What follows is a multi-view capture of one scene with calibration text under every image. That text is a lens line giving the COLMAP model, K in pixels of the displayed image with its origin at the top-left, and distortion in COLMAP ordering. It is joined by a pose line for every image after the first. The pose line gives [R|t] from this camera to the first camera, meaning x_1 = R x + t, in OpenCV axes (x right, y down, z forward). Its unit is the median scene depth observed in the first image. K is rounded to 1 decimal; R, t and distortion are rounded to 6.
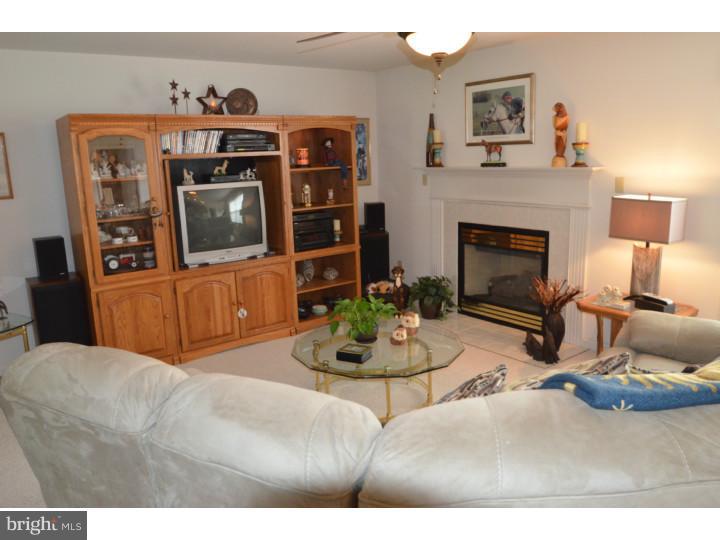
lens RADIAL K [[554.2, 0, 359.0], [0, 554.2, 270.7], [0, 0, 1]] dist [-0.050475, -0.002704]
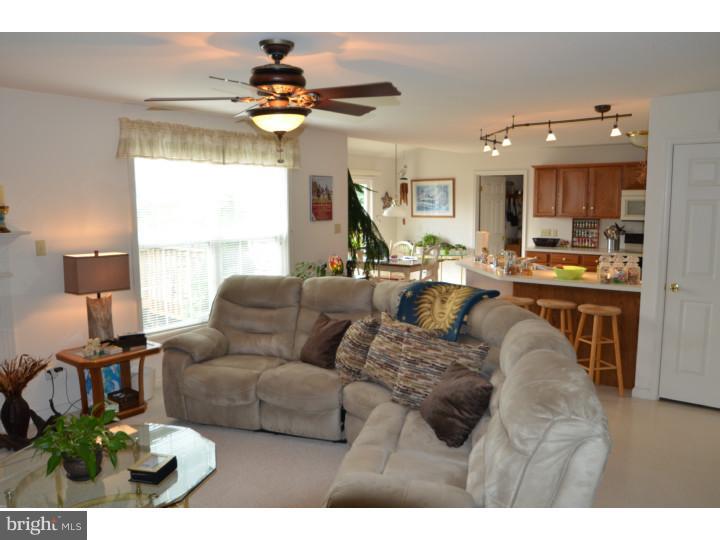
lens RADIAL K [[554.2, 0, 358.5], [0, 554.2, 270.1], [0, 0, 1]] dist [-0.050475, -0.002704]
pose [[-0.246075, -0.084484, 0.965562, -0.572395], [0.215838, 0.966404, 0.139564, -0.114714], [-0.944913, 0.242748, -0.219573, 0.592553]]
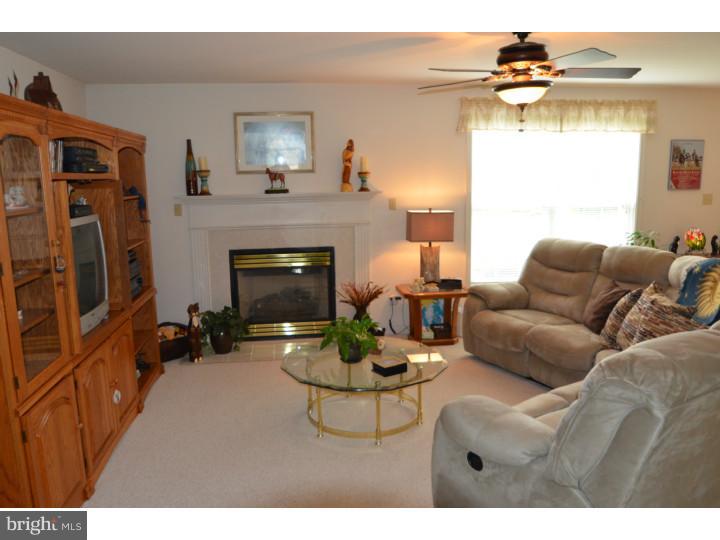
lens RADIAL K [[554.2, 0, 361.1], [0, 554.2, 269.6], [0, 0, 1]] dist [-0.050475, -0.002704]
pose [[0.495959, -0.121335, 0.859827, -0.654652], [0.179187, 0.983178, 0.035384, -0.053586], [-0.849657, 0.136521, 0.509358, 0.350423]]
